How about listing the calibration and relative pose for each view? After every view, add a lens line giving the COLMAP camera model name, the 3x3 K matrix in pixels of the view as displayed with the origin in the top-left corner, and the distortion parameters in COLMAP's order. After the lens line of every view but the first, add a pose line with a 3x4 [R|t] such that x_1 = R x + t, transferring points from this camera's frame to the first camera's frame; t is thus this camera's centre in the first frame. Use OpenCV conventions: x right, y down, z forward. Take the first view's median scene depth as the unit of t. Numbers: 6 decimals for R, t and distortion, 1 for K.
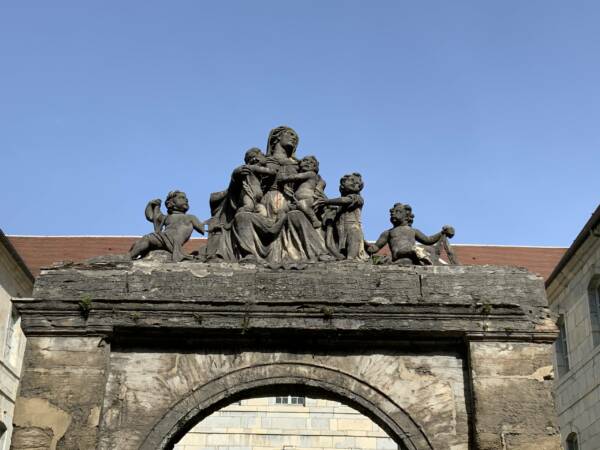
lens RADIAL K [[916.7, 0, 299.0], [0, 916.7, 224.8], [0, 0, 1]] dist [0.066020, 0.000000]
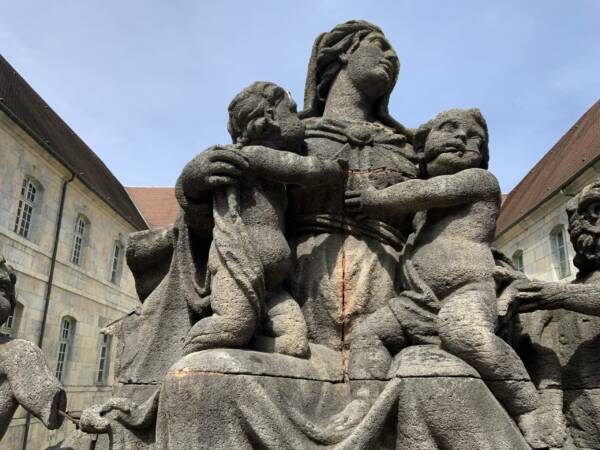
lens RADIAL K [[496.3, 0, 299.4], [0, 496.3, 222.9], [0, 0, 1]] dist [0.016878, -0.003211]
pose [[0.999327, 0.005240, -0.036296, -0.031408], [-0.001351, 0.994328, 0.106349, -0.057326], [0.036647, -0.106228, 0.993666, 0.842585]]
